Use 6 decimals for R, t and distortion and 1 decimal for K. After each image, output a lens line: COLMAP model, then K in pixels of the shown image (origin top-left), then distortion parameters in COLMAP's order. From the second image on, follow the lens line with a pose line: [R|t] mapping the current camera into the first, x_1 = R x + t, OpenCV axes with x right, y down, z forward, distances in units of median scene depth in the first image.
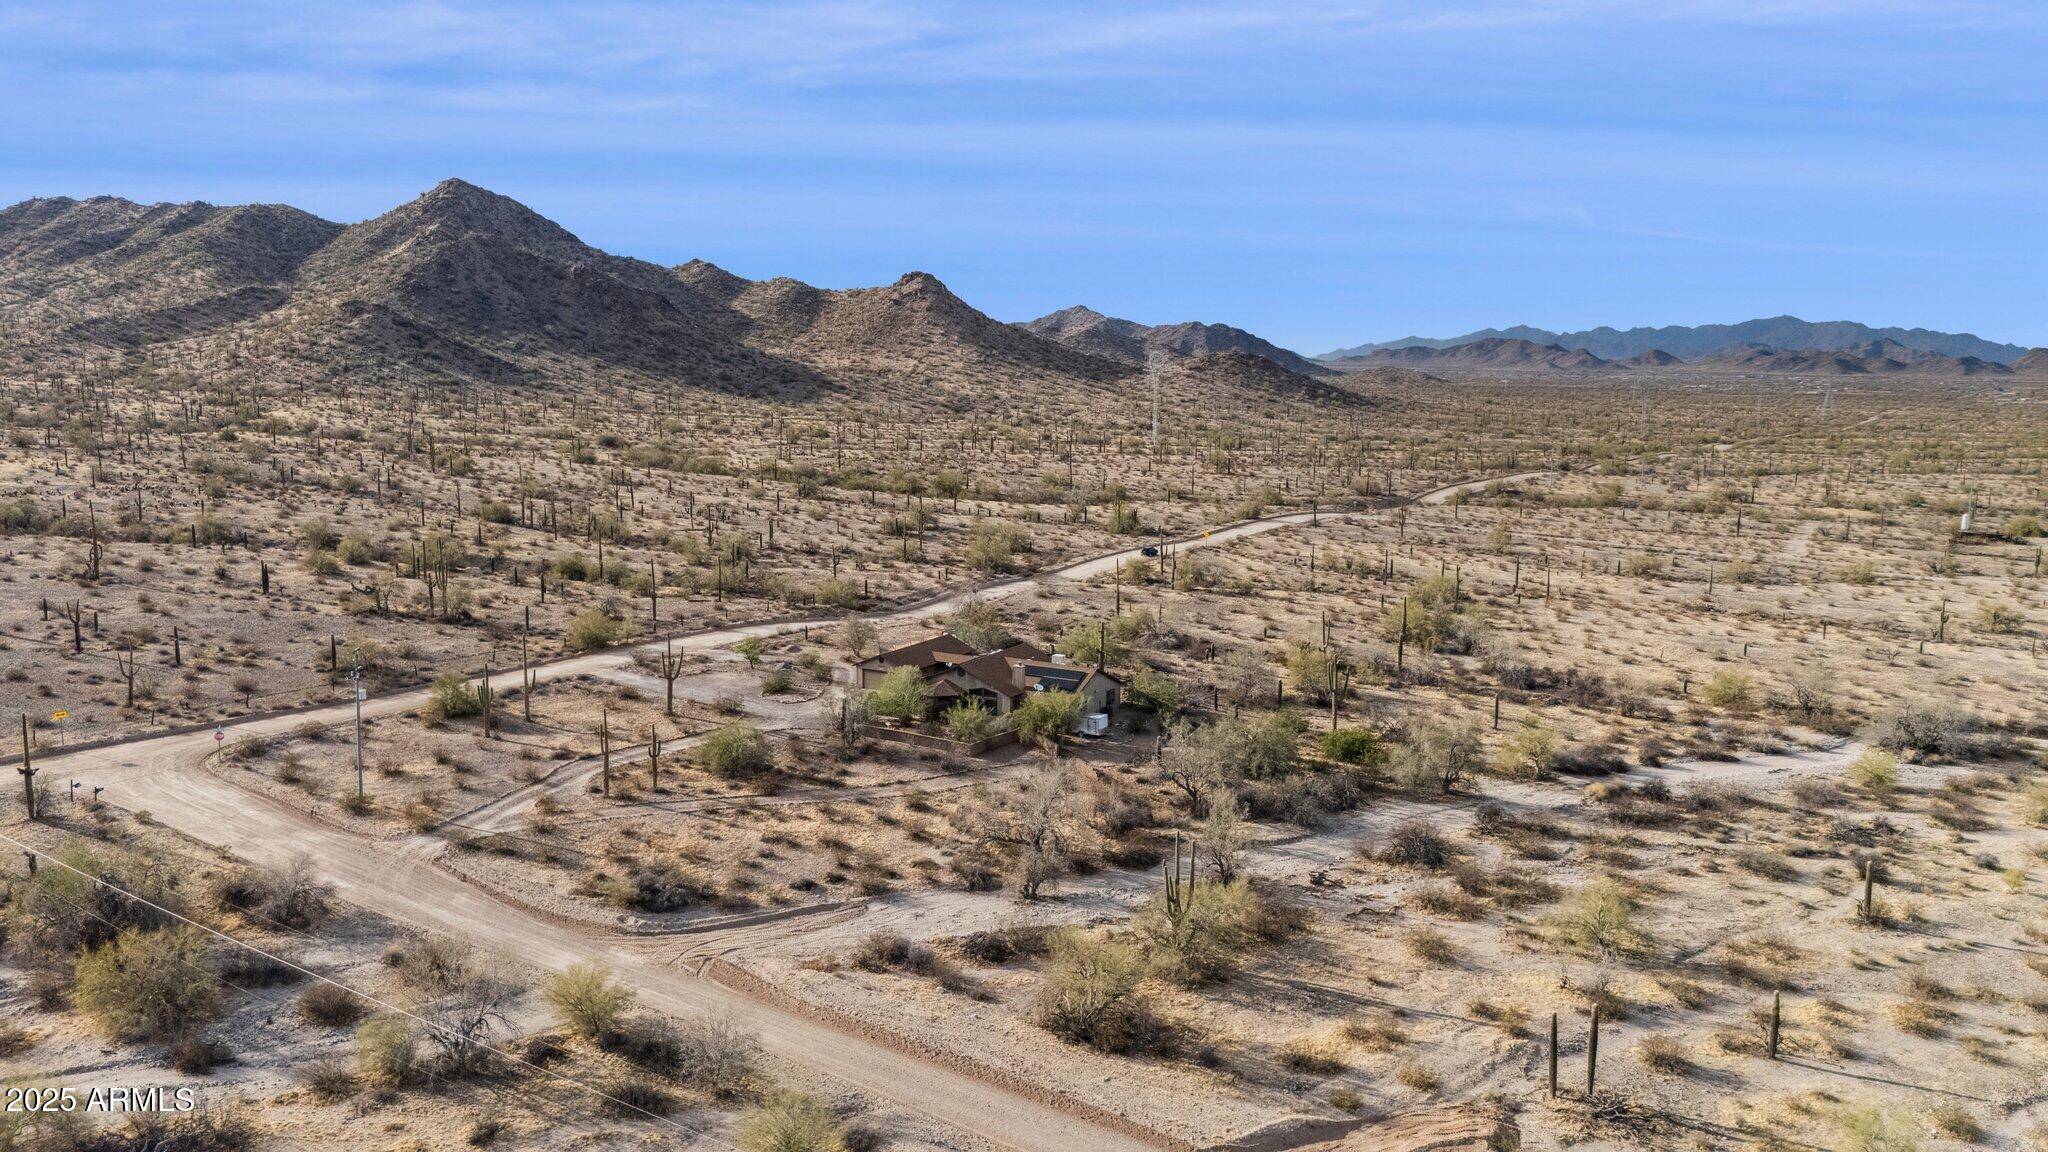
lens RADIAL K [[1525.7, 0, 1013.5], [0, 1525.7, 579.3], [0, 0, 1]] dist [0.066335, -0.046960]
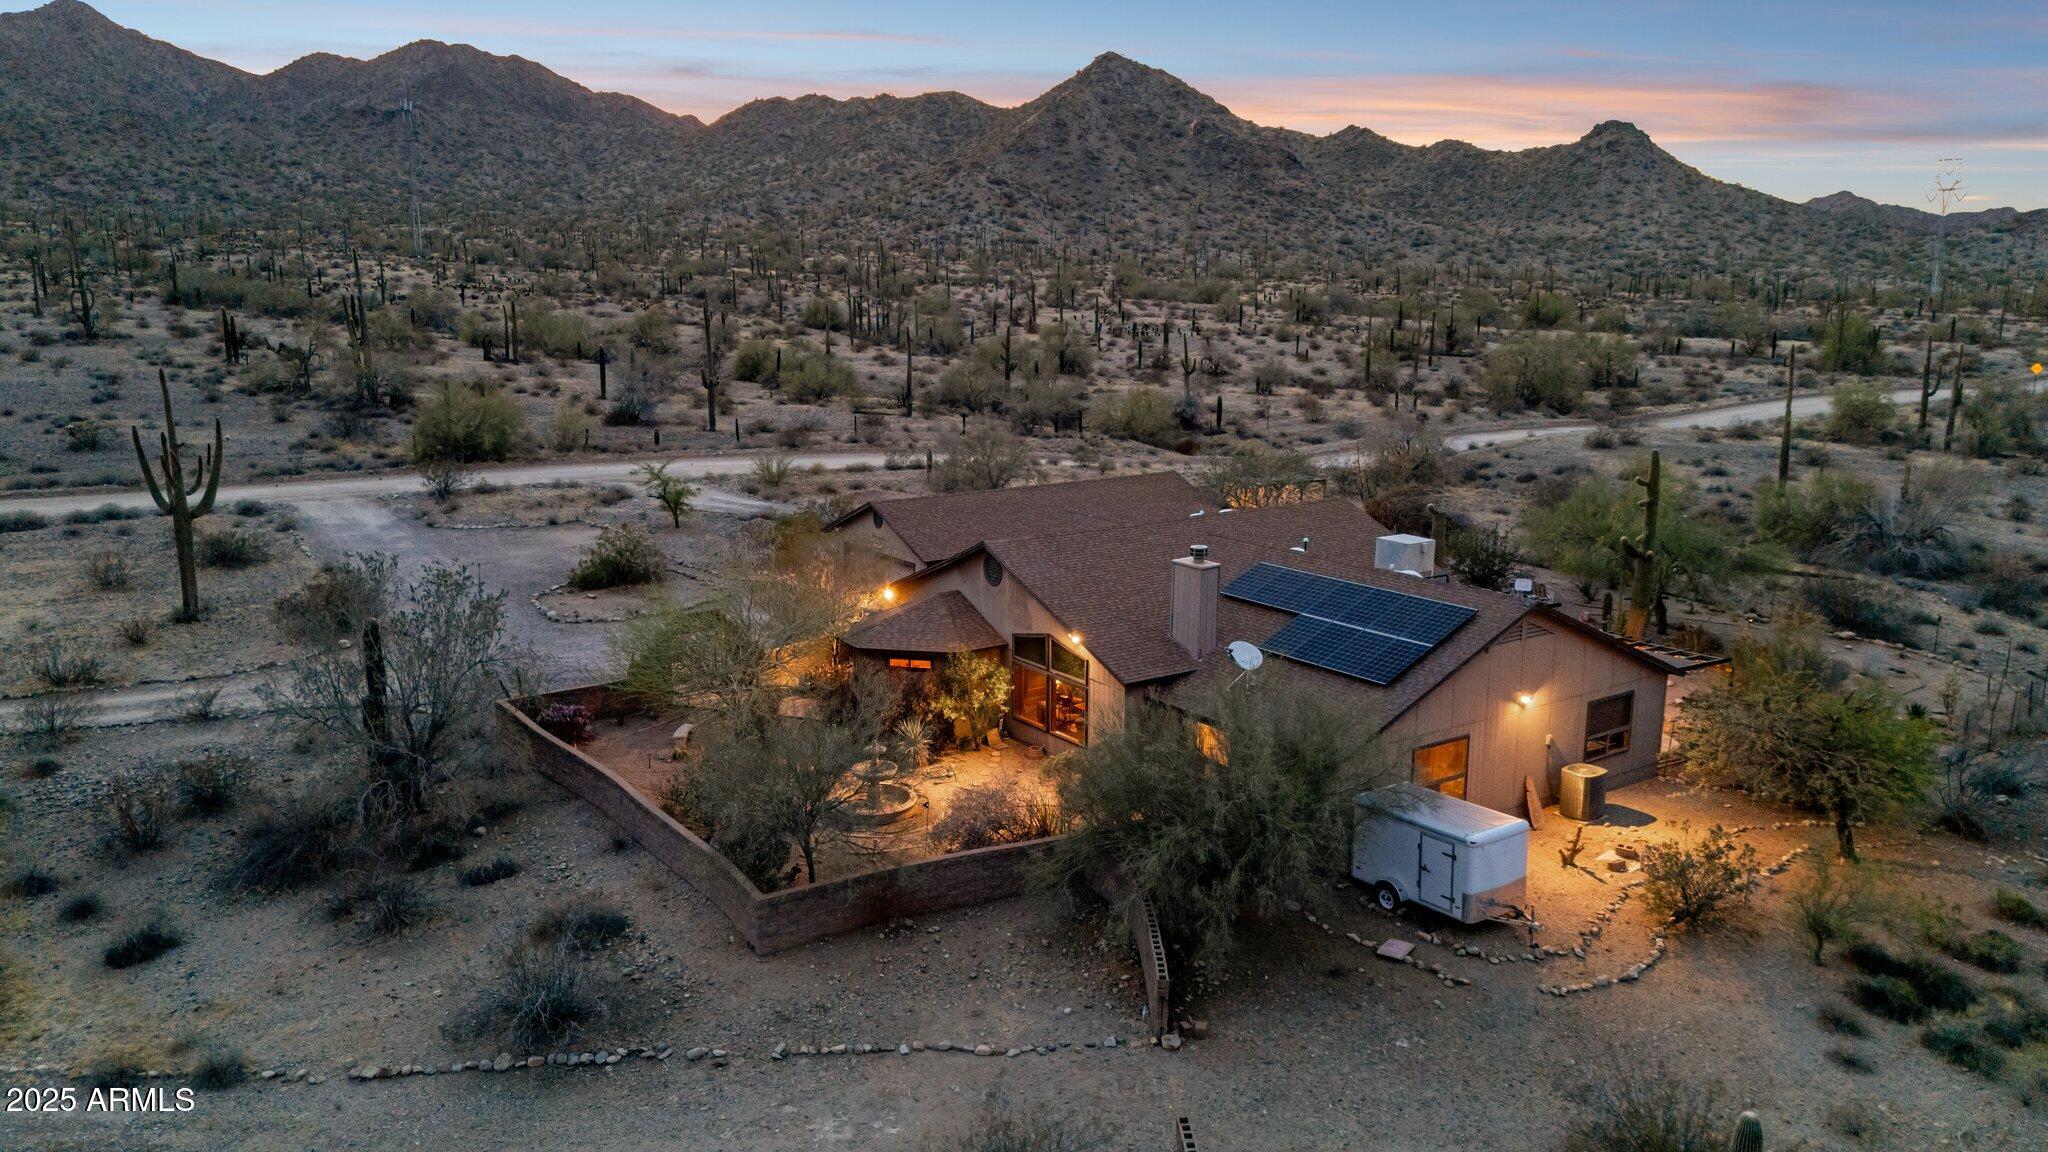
lens RADIAL K [[1525.7, 0, 1030.0], [0, 1525.7, 585.7], [0, 0, 1]] dist [0.066335, -0.046960]
pose [[0.908917, 0.083534, -0.408525, 0.014477], [-0.059923, 0.995726, 0.070283, 0.008072], [0.412650, -0.039402, 0.910037, 0.137020]]
